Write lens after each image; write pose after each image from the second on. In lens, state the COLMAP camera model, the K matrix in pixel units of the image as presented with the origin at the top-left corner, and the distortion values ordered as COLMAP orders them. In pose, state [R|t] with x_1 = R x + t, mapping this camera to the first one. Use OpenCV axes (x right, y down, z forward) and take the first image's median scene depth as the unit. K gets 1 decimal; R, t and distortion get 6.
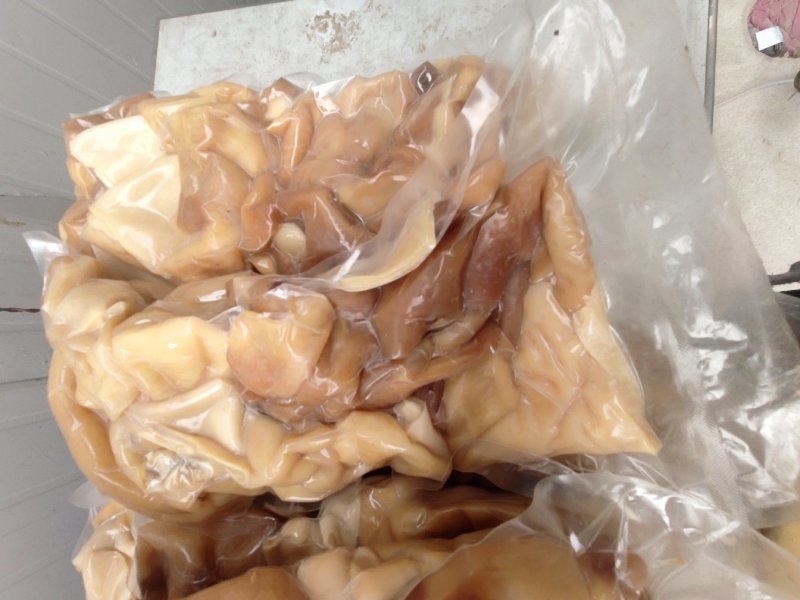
lens RADIAL K [[331.5, 0, 400.0], [0, 331.5, 300.0], [0, 0, 1]] dist [-0.001492, -0.000153]
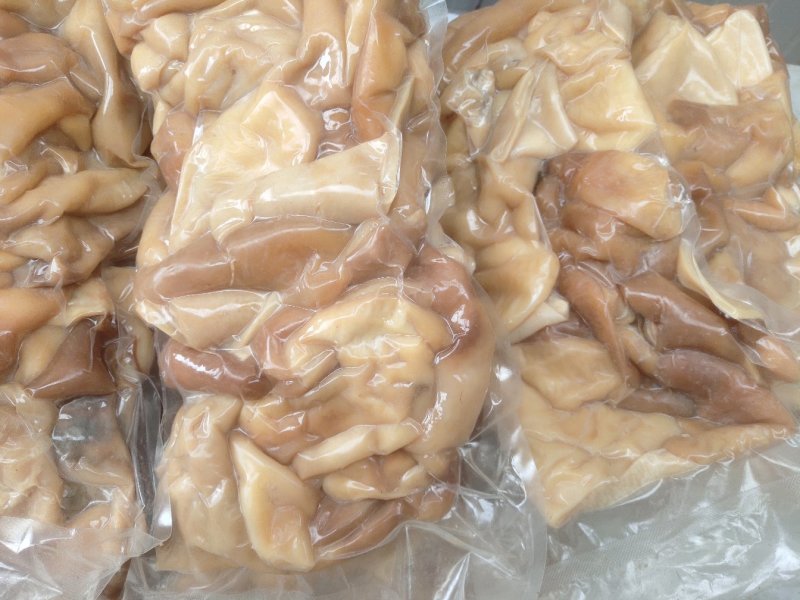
lens RADIAL K [[626.3, 0, 400.0], [0, 626.3, 300.0], [0, 0, 1]] dist [0.009848, 0.002445]
pose [[-0.011197, 0.988156, -0.153042, 0.333377], [-0.994844, -0.026436, -0.097910, 1.060624], [-0.100796, 0.151156, 0.983358, -0.979622]]
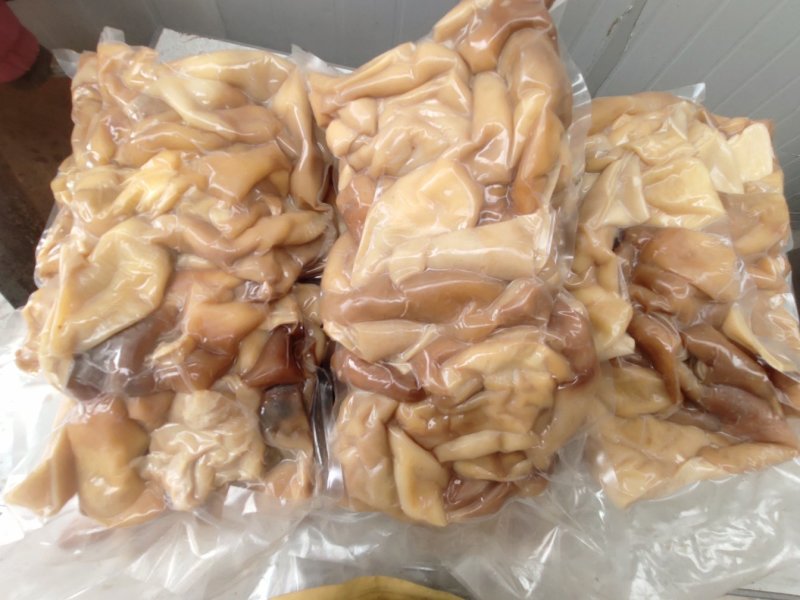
lens RADIAL K [[359.0, 0, 400.0], [0, 359.0, 300.0], [0, 0, 1]] dist [-0.004266, 0.000307]
pose [[-0.095890, 0.992581, -0.074754, 0.059382], [-0.992131, -0.101379, -0.073468, 1.475657], [-0.080502, 0.067121, 0.994492, -0.503926]]
